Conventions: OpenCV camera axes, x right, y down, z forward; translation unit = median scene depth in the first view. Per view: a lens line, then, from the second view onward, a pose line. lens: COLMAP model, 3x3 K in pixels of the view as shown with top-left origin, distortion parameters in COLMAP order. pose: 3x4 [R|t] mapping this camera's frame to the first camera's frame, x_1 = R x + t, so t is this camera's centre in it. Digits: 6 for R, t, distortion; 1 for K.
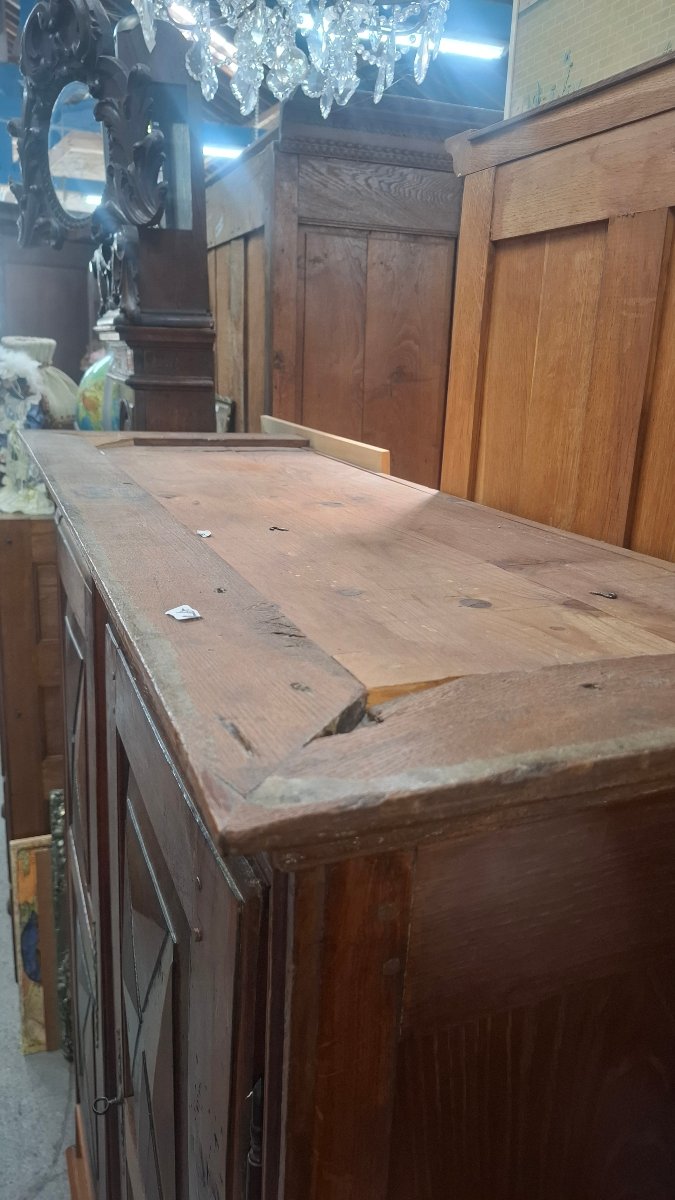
lens RADIAL K [[847.3, 0, 333.9], [0, 847.3, 595.7], [0, 0, 1]] dist [0.047753, -0.052352]
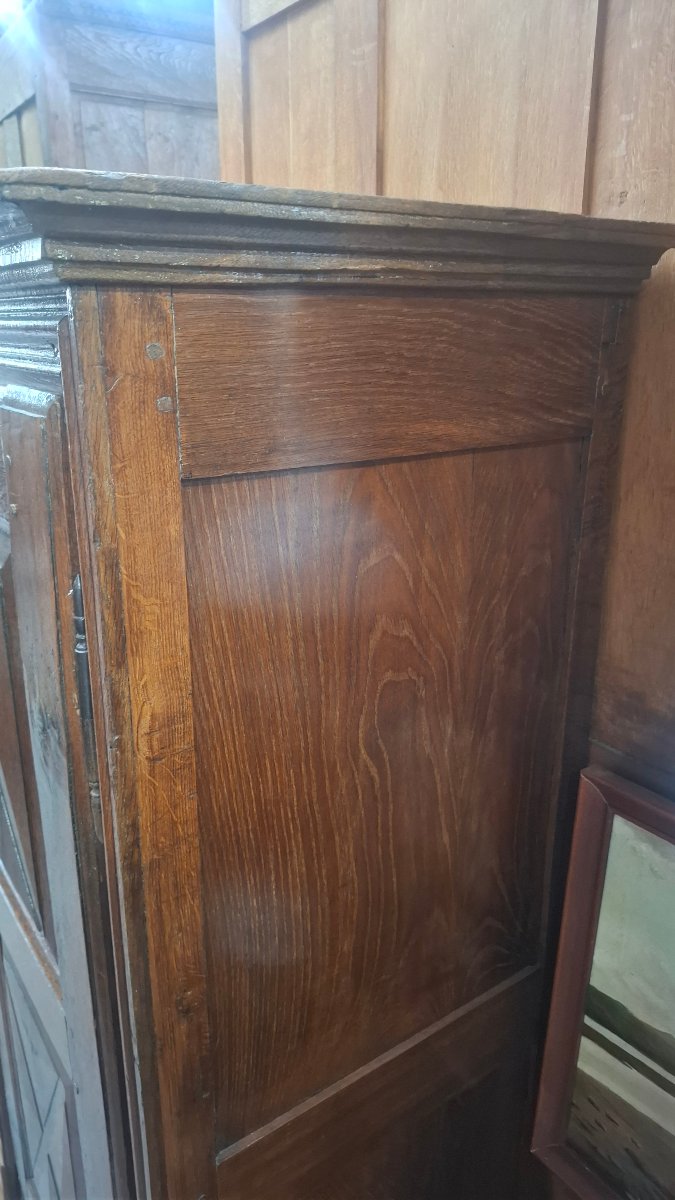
lens RADIAL K [[847.3, 0, 337.3], [0, 847.3, 603.5], [0, 0, 1]] dist [0.047753, -0.052352]
pose [[0.976006, -0.104630, 0.190959, 0.009527], [0.097925, 0.994210, 0.044247, 0.149116], [-0.194483, -0.024485, 0.980600, -0.062728]]
